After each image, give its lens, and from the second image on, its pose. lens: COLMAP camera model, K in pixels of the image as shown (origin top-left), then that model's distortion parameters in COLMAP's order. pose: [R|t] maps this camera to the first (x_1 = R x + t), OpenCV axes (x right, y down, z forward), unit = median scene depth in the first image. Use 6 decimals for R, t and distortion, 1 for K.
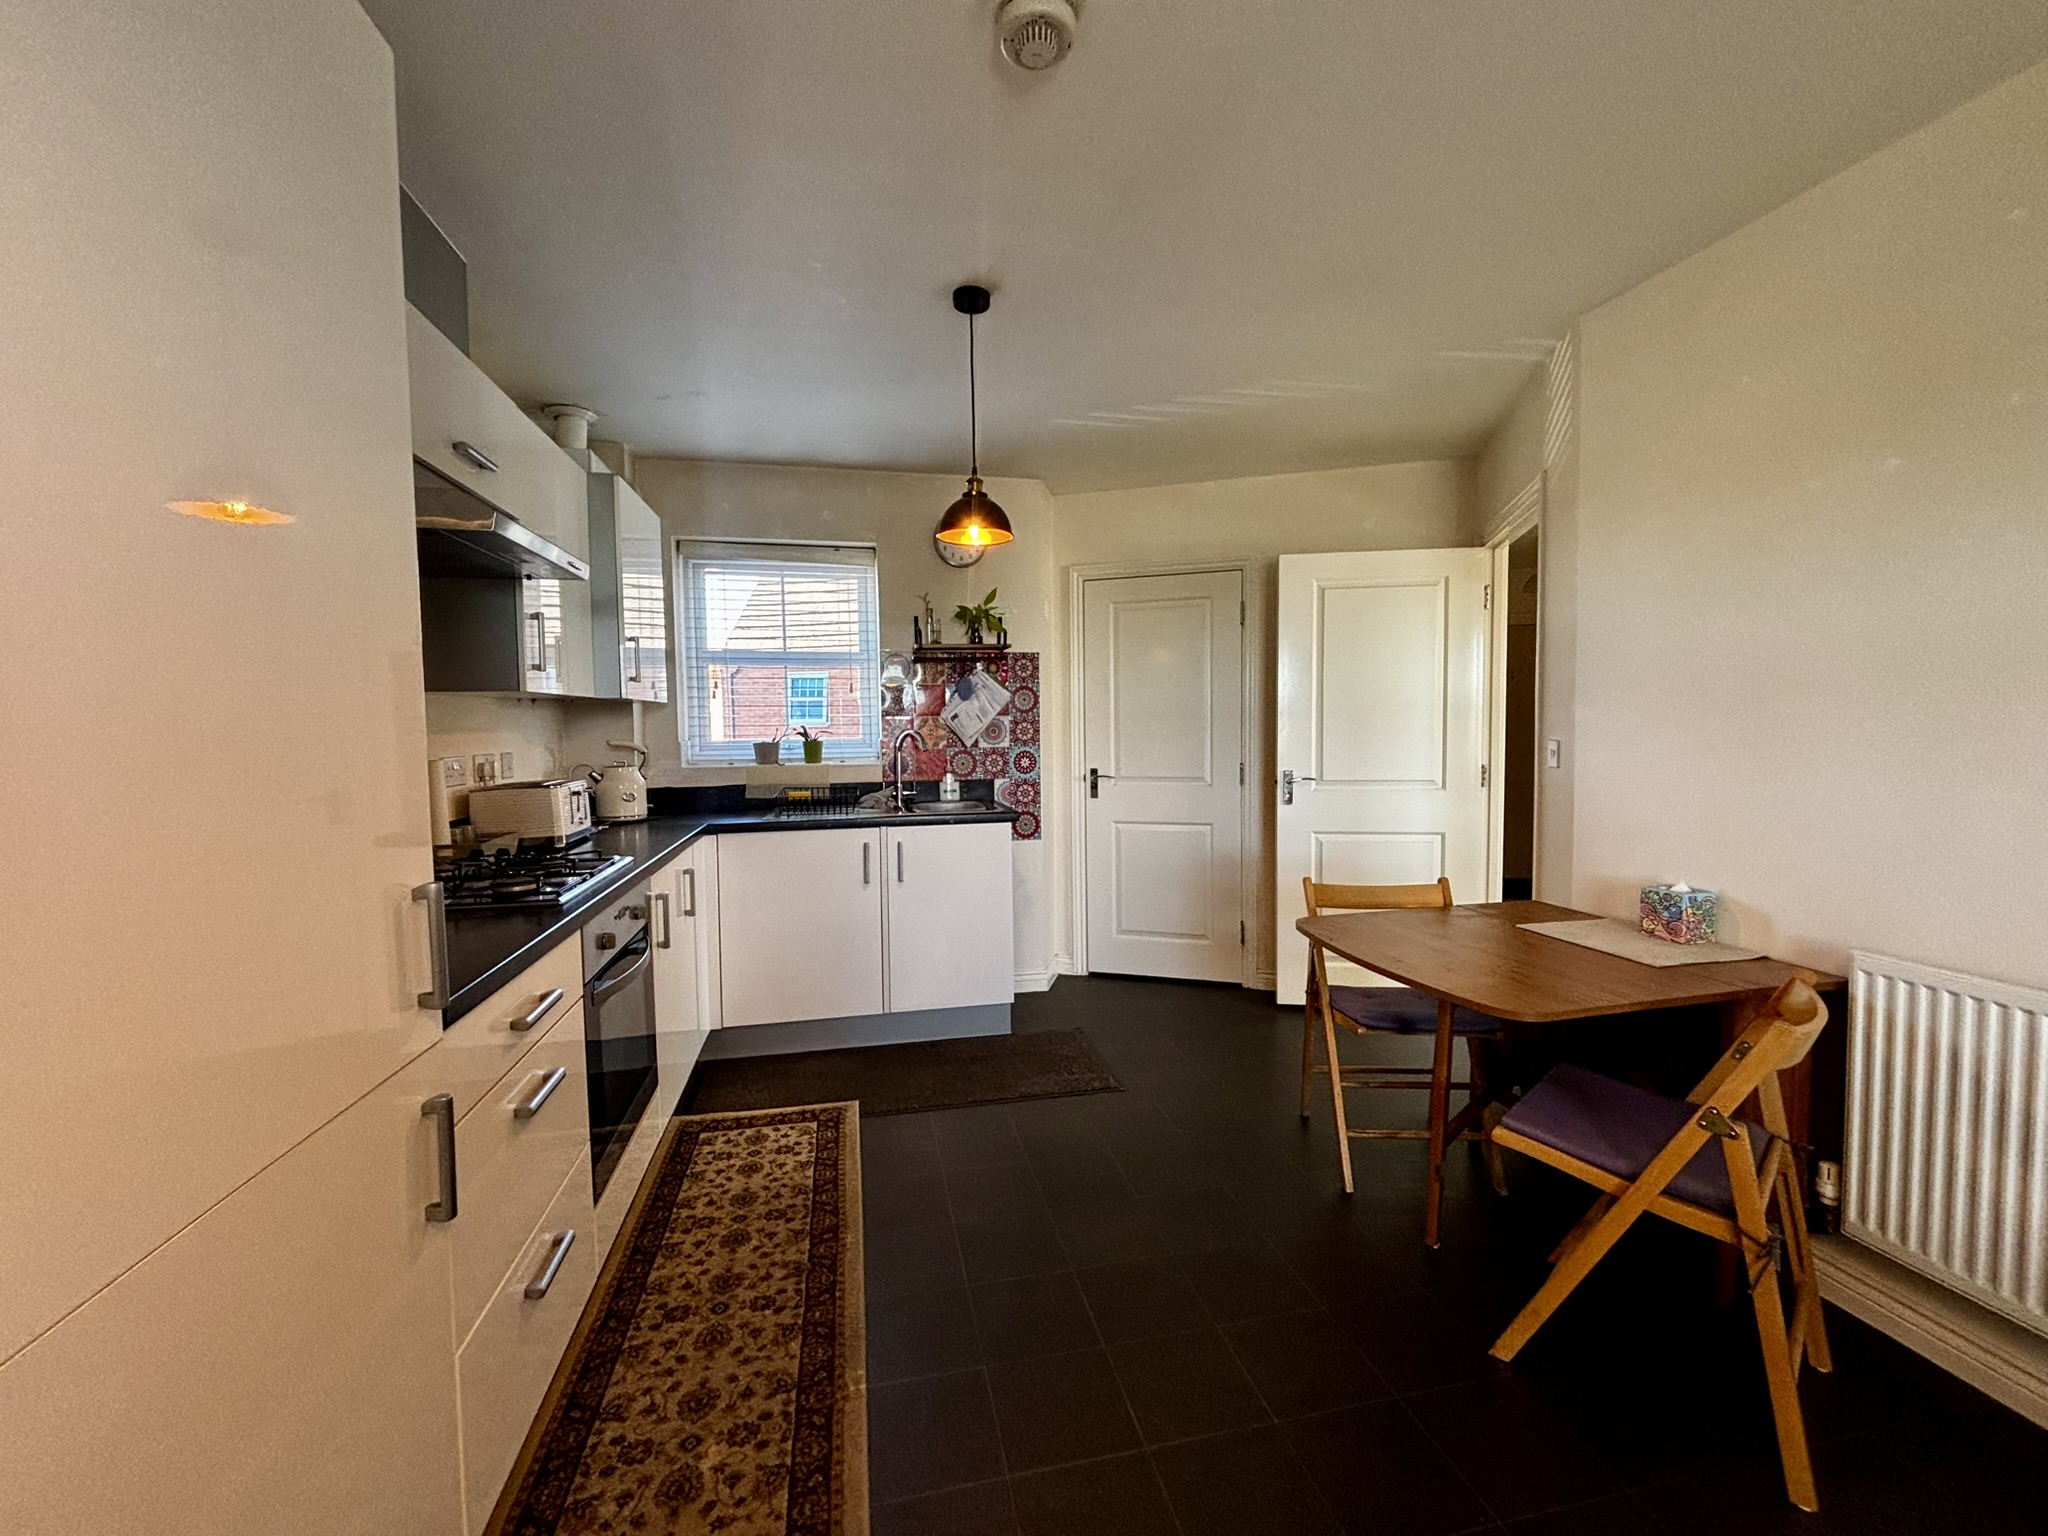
lens RADIAL K [[829.7, 0, 1022.7], [0, 829.7, 764.3], [0, 0, 1]] dist [0.013497, -0.008621]
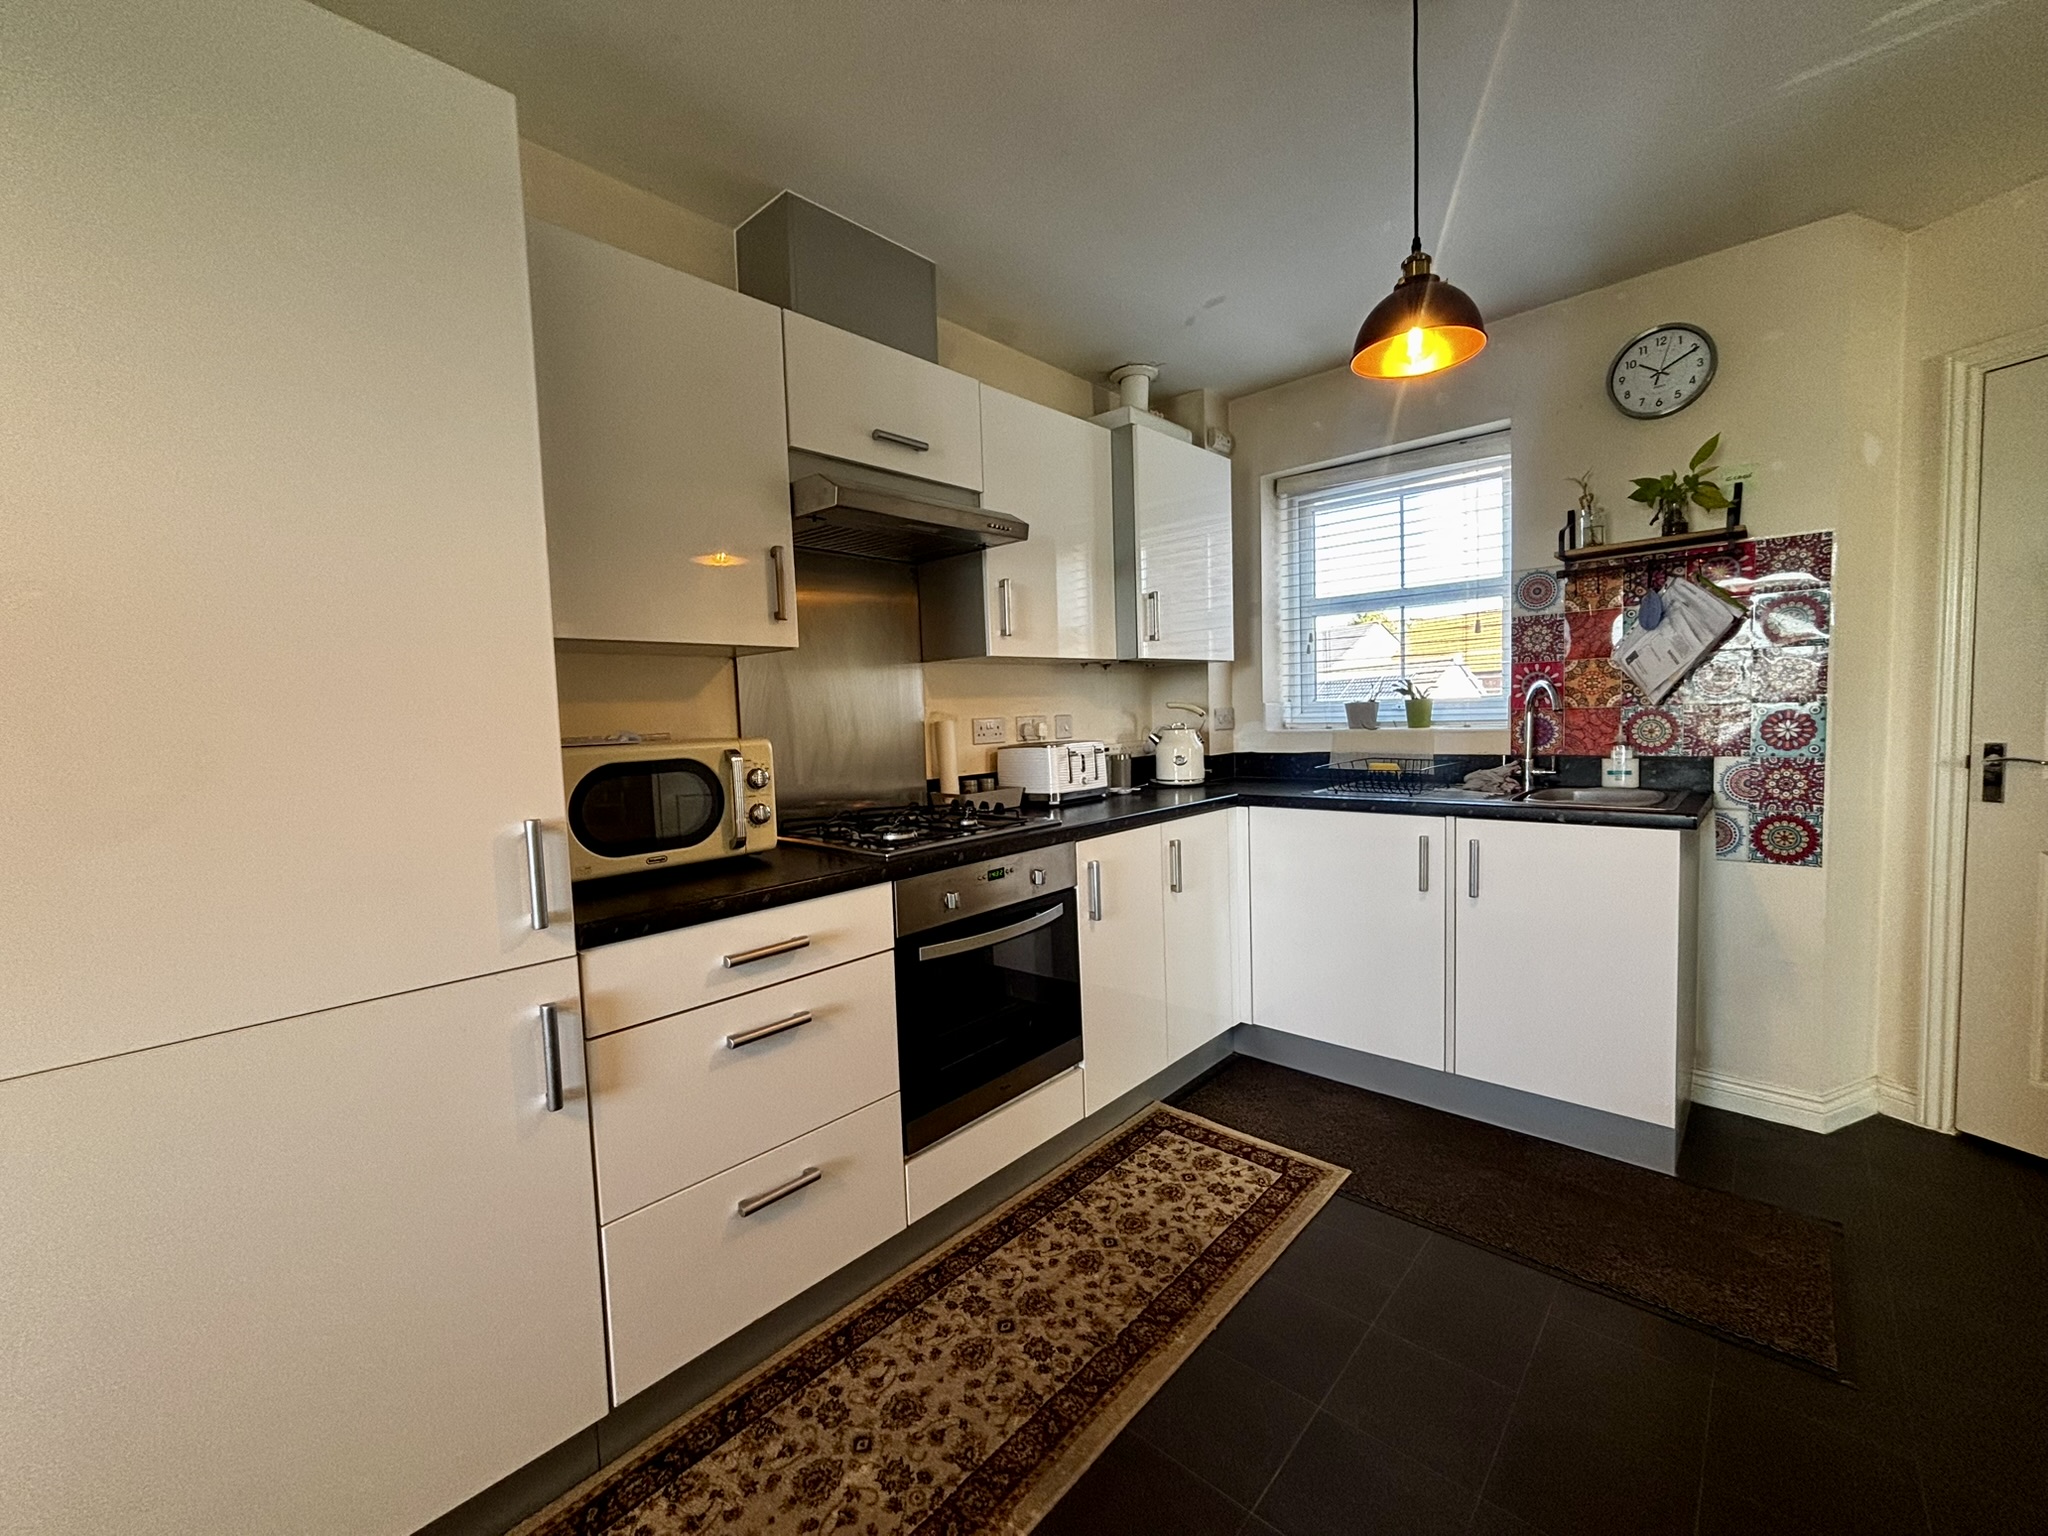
lens RADIAL K [[834.0, 0, 1024.0], [0, 834.0, 768.0], [0, 0, 1]] dist [0.001713, 0.000380]
pose [[0.585526, 0.047582, -0.809256, 0.195926], [-0.011300, 0.998658, 0.050542, 0.000972], [0.810575, -0.020449, 0.585278, 0.276559]]
